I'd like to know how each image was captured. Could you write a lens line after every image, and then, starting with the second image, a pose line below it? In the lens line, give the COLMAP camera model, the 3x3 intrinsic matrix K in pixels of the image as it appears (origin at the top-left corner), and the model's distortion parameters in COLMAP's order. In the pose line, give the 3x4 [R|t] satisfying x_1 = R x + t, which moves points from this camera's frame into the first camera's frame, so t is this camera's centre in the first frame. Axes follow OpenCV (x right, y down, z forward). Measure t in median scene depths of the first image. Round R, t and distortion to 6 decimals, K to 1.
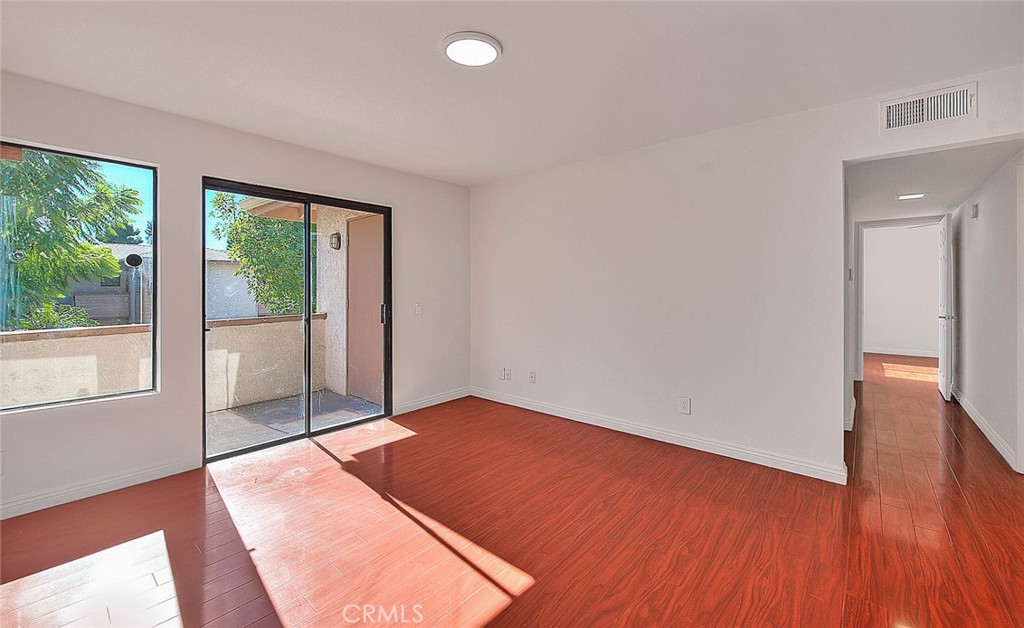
lens RADIAL K [[423.1, 0, 505.7], [0, 423.1, 289.6], [0, 0, 1]] dist [-0.001890, -0.000889]
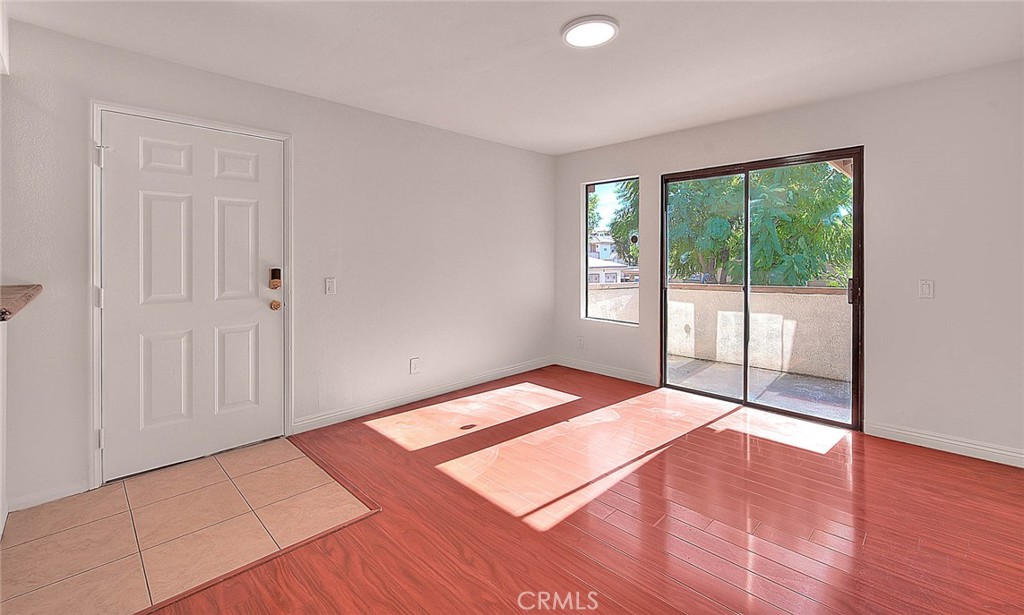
lens RADIAL K [[437.3, 0, 513.7], [0, 437.3, 257.5], [0, 0, 1]] dist [0.001606, -0.001277]
pose [[-0.076897, -0.003348, -0.997033, 0.966583], [-0.002457, 0.999992, -0.003169, 0.005535], [0.997036, 0.002206, -0.076905, 0.840775]]
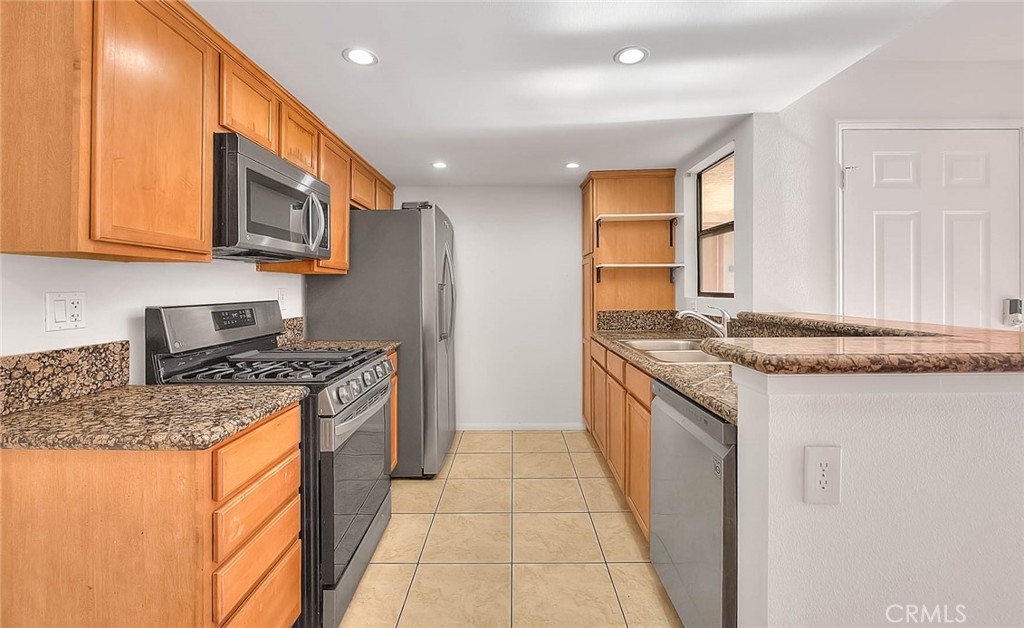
lens RADIAL K [[423.1, 0, 505.1], [0, 423.1, 289.4], [0, 0, 1]] dist [-0.001890, -0.000889]
pose [[-0.763512, -0.001118, -0.645793, 1.212970], [-0.001221, 0.999999, -0.000288, 0.016109], [0.645793, 0.000568, -0.763513, -0.011139]]
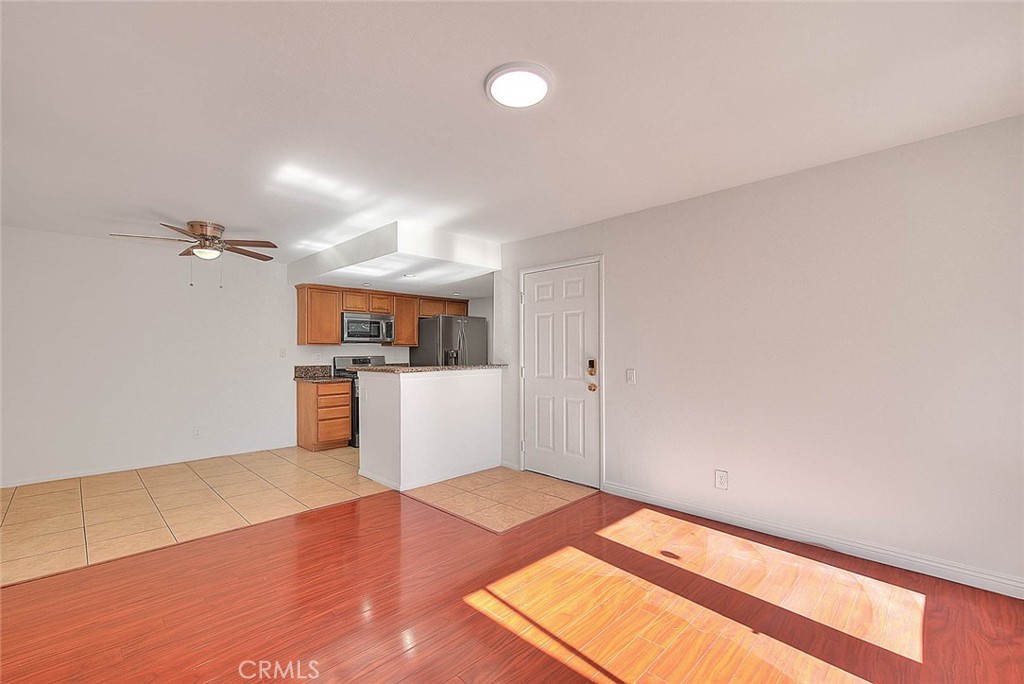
lens RADIAL K [[441.1, 0, 510.5], [0, 441.1, 350.9], [0, 0, 1]] dist [-0.000570, 0.000242]
pose [[-0.997233, -0.002949, 0.074282, -0.123810], [-0.002897, 0.999995, 0.000806, 0.000527], [-0.074284, 0.000588, -0.997237, 1.826648]]
